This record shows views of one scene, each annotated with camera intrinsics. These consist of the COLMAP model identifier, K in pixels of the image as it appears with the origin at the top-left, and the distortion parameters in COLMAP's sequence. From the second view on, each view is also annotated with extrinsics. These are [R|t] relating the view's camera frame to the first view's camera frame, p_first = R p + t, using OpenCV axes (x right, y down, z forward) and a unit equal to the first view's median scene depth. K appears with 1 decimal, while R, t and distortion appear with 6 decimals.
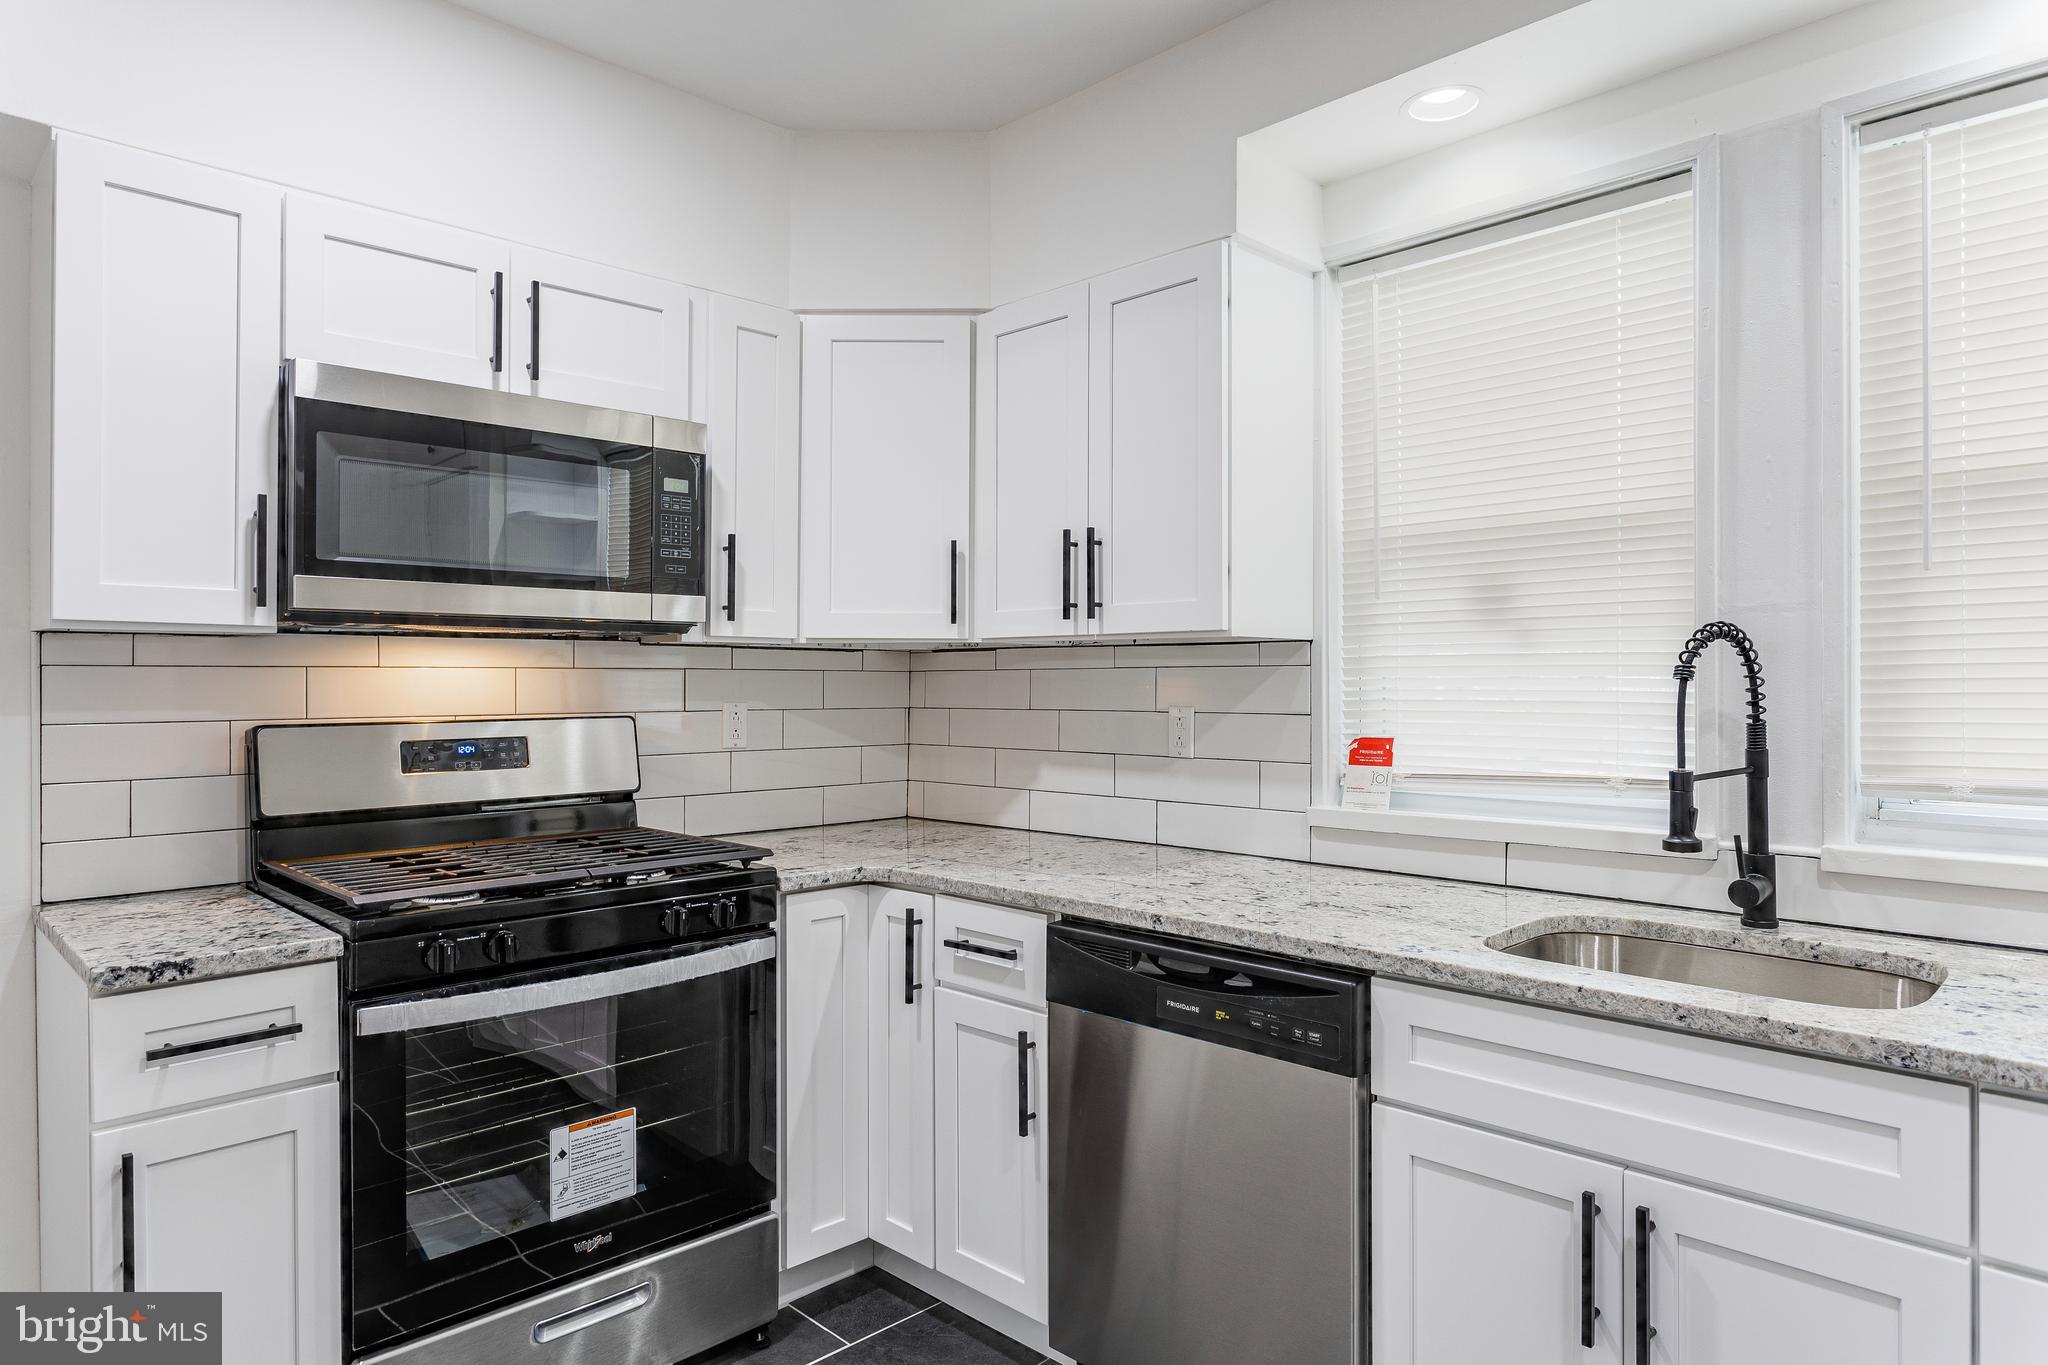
lens RADIAL K [[1214.5, 0, 1017.7], [0, 1214.5, 680.5], [0, 0, 1]] dist [-0.009475, 0.009208]
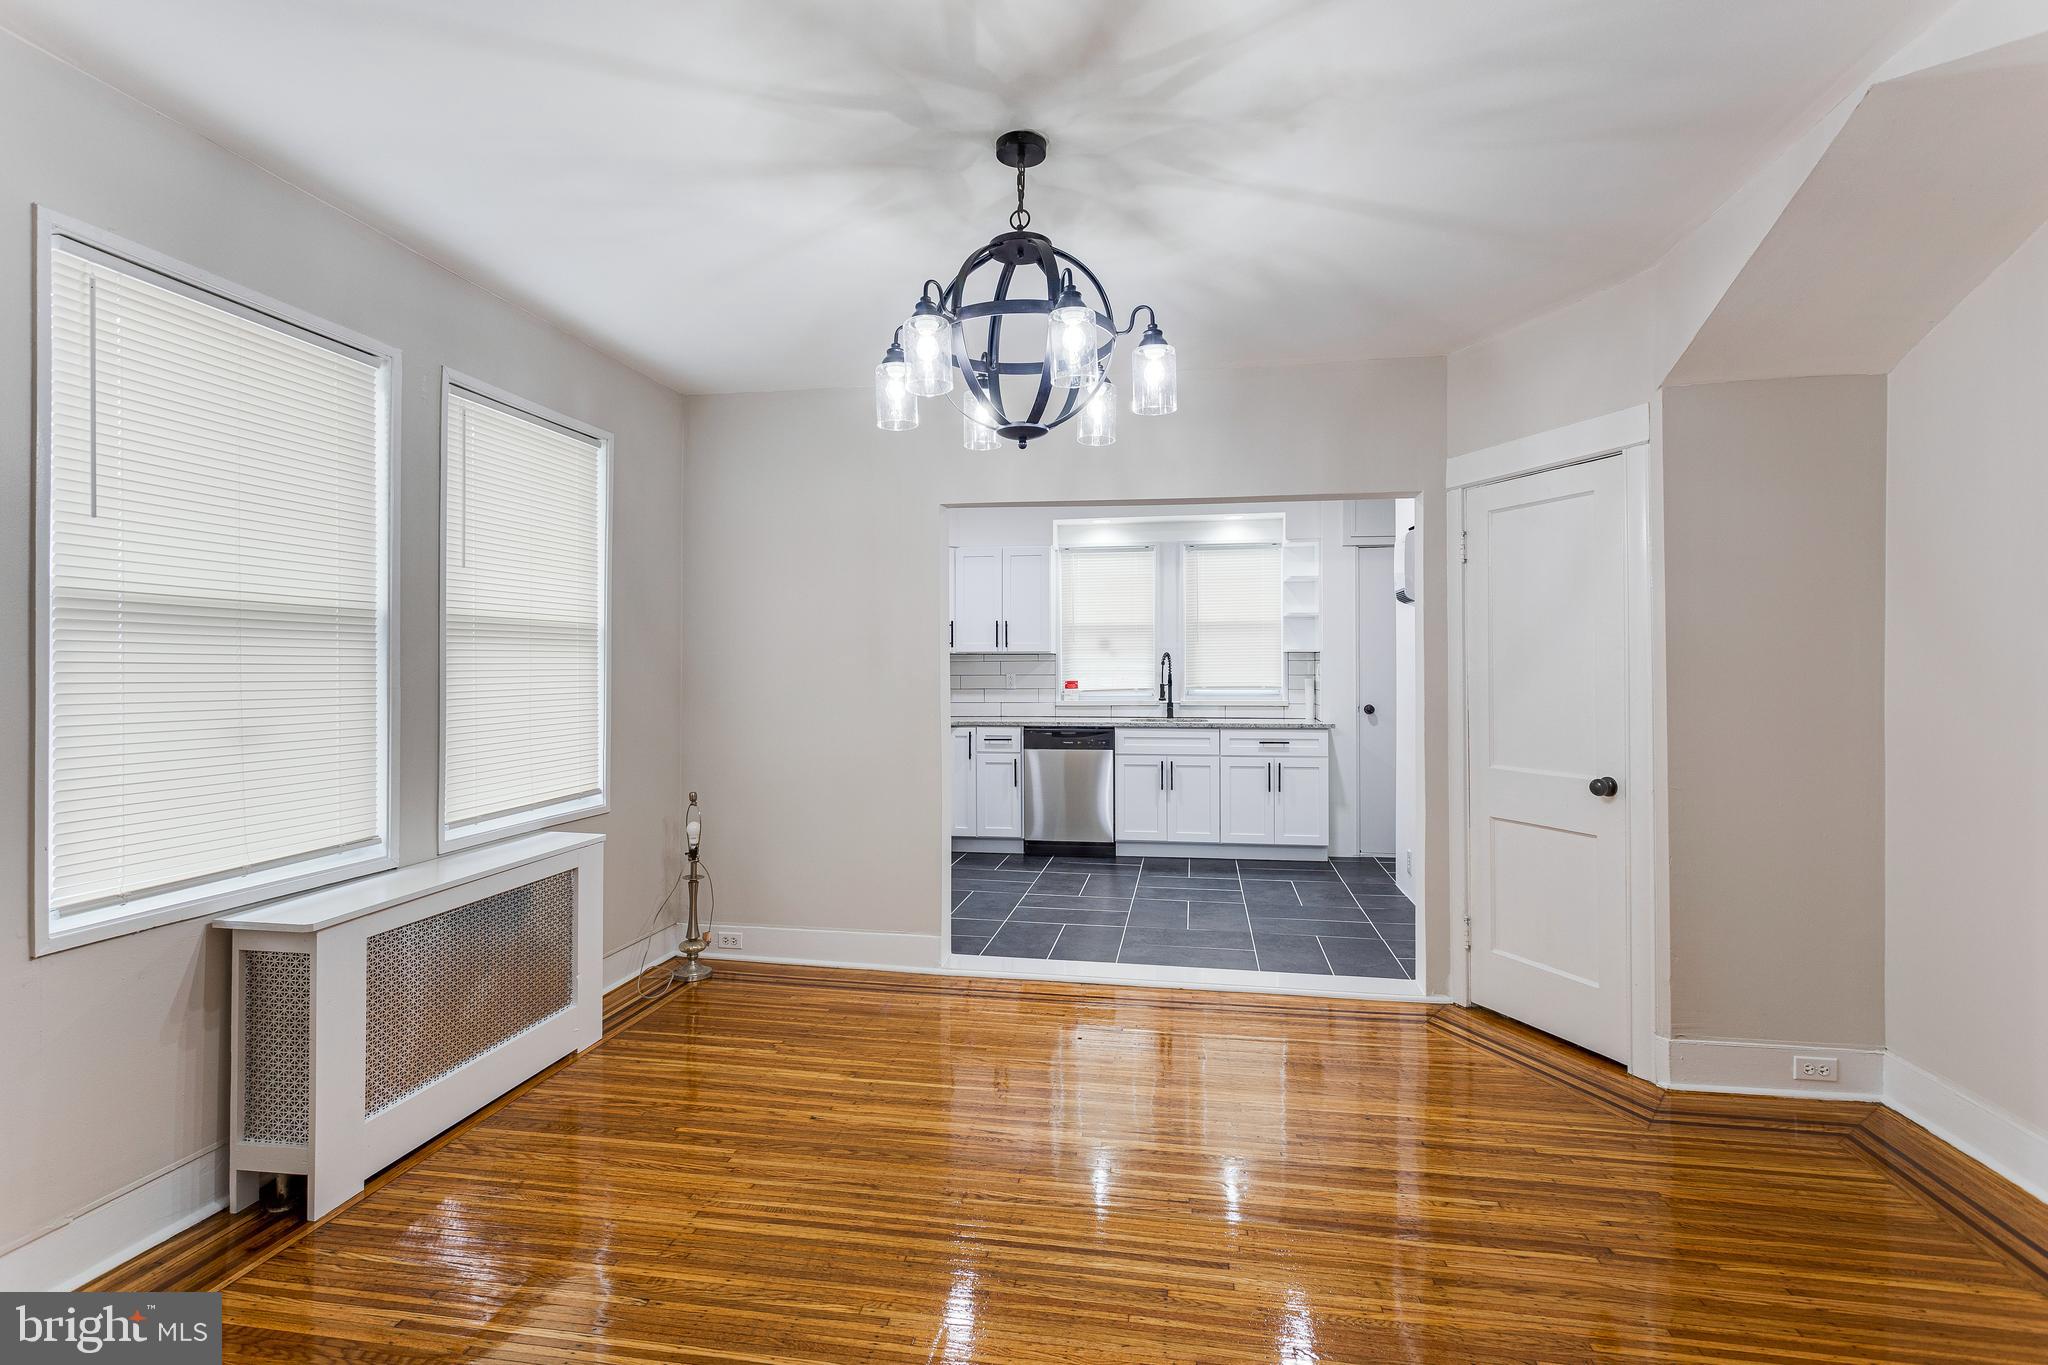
lens RADIAL K [[966.4, 0, 1025.8], [0, 966.4, 668.4], [0, 0, 1]] dist [-0.004124, 0.001154]
pose [[0.812531, -0.000282, 0.582919, -1.674974], [0.001421, 0.999998, -0.001497, 0.015442], [-0.582917, 0.002045, 0.812529, -1.412554]]
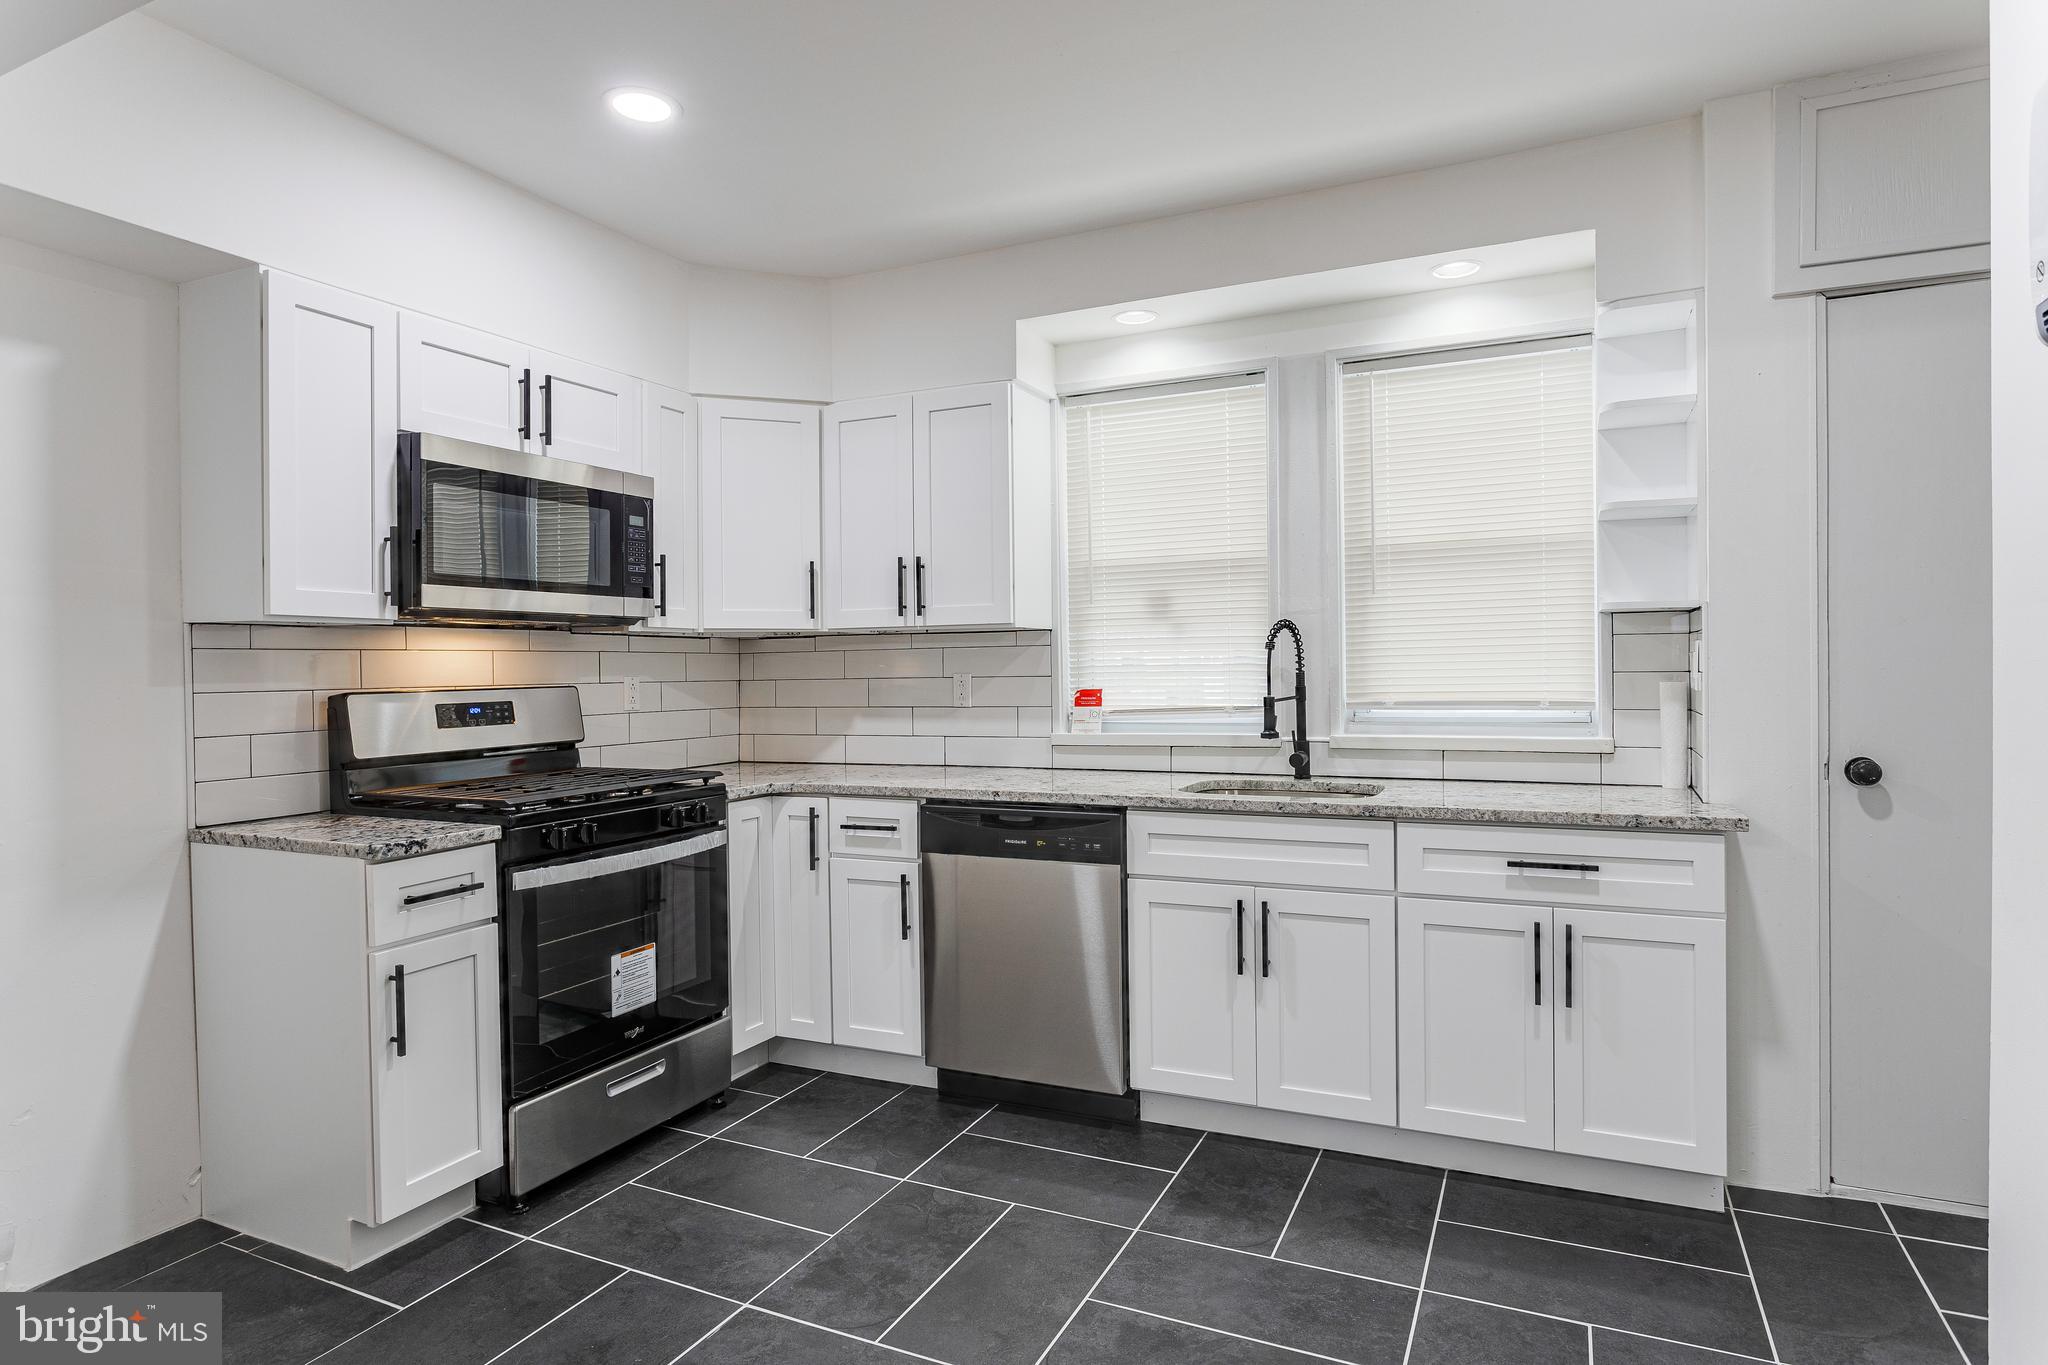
lens RADIAL K [[1141.0, 0, 1020.2], [0, 1141.0, 683.5], [0, 0, 1]] dist [-0.008536, 0.001373]
pose [[0.938889, -0.016399, 0.343831, -0.357553], [0.012533, 0.999831, 0.013462, 0.019189], [-0.343993, -0.008330, 0.938935, -0.453260]]
